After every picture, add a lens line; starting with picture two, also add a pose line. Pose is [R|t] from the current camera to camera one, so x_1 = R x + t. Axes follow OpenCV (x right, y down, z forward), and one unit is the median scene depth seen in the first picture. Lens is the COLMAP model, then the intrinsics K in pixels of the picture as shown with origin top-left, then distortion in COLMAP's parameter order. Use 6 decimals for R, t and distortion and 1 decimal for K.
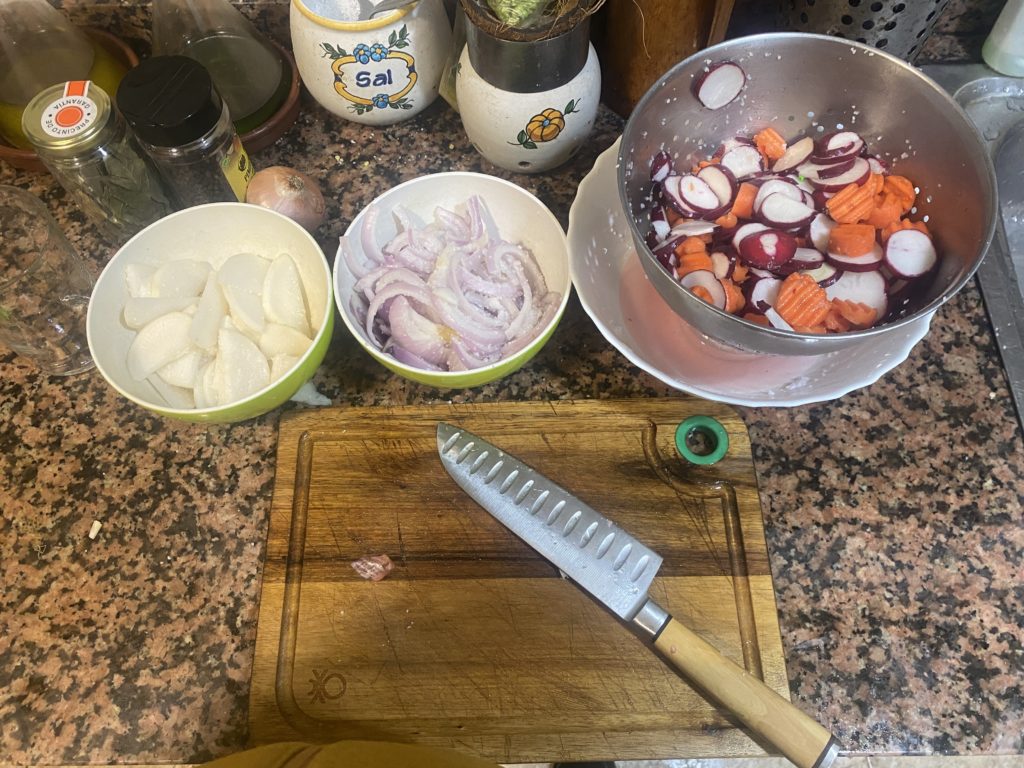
lens RADIAL K [[767.2, 0, 512.0], [0, 767.2, 384.0], [0, 0, 1]] dist [0.016614, -0.009641]
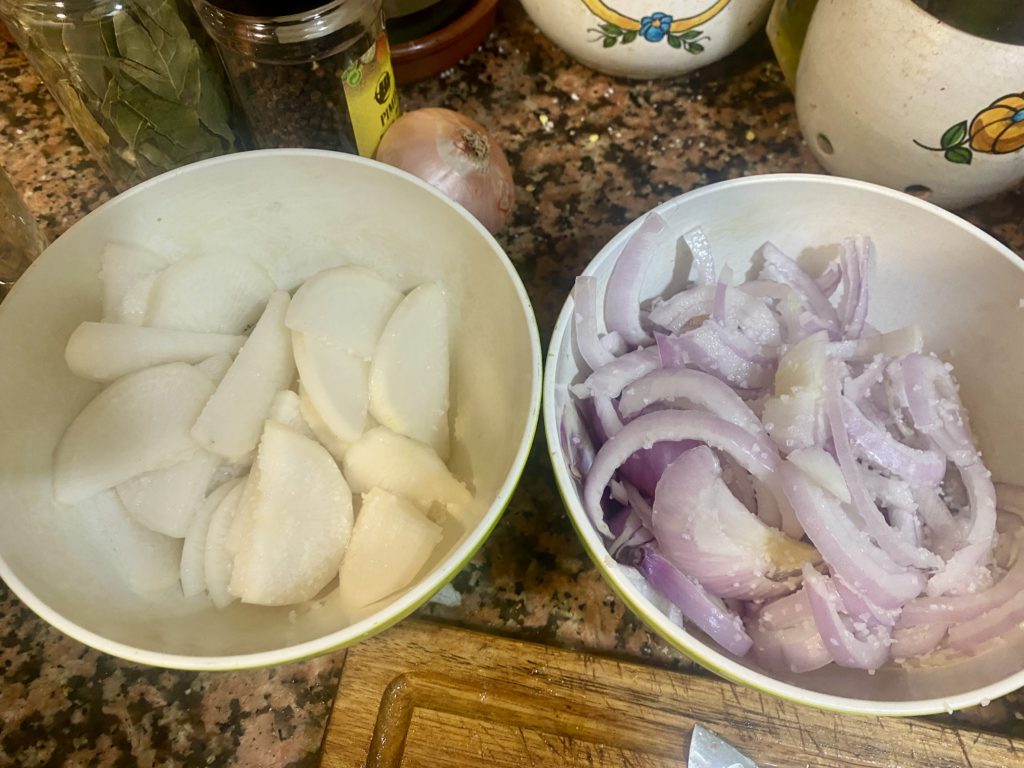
lens RADIAL K [[767.2, 0, 512.0], [0, 767.2, 384.0], [0, 0, 1]] dist [0.016614, -0.009641]
pose [[0.976190, 0.203296, -0.075653, -0.196617], [-0.204887, 0.978688, -0.013816, -0.109436], [0.071232, 0.028988, 0.997038, 0.523195]]
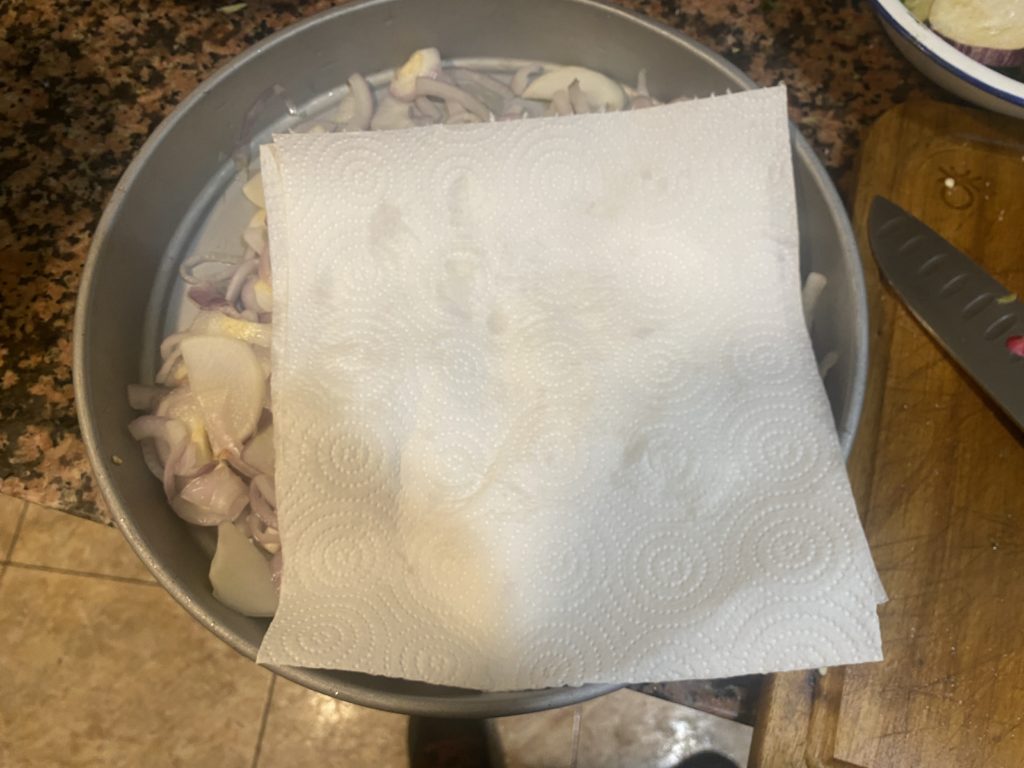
lens RADIAL K [[769.1, 0, 518.5], [0, 769.1, 384.3], [0, 0, 1]] dist [0.013078, -0.009782]
pose [[0.956108, 0.275277, -0.100400, 0.018784], [-0.264122, 0.958025, 0.111477, 0.158539], [0.126872, -0.080066, 0.988682, 0.298531]]
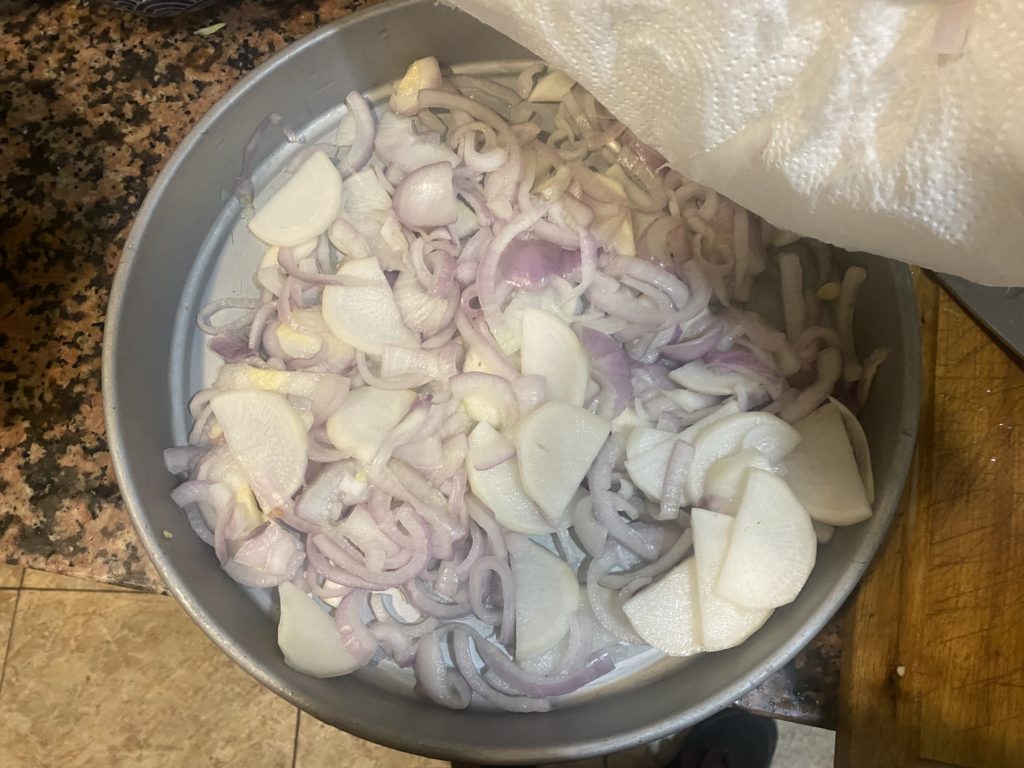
lens RADIAL K [[767.2, 0, 512.0], [0, 767.2, 384.0], [0, 0, 1]] dist [0.016614, -0.009641]
pose [[0.980644, 0.184722, -0.064921, -0.045777], [-0.171778, 0.970792, 0.167497, 0.115223], [0.093965, -0.153103, 0.983733, 0.314609]]
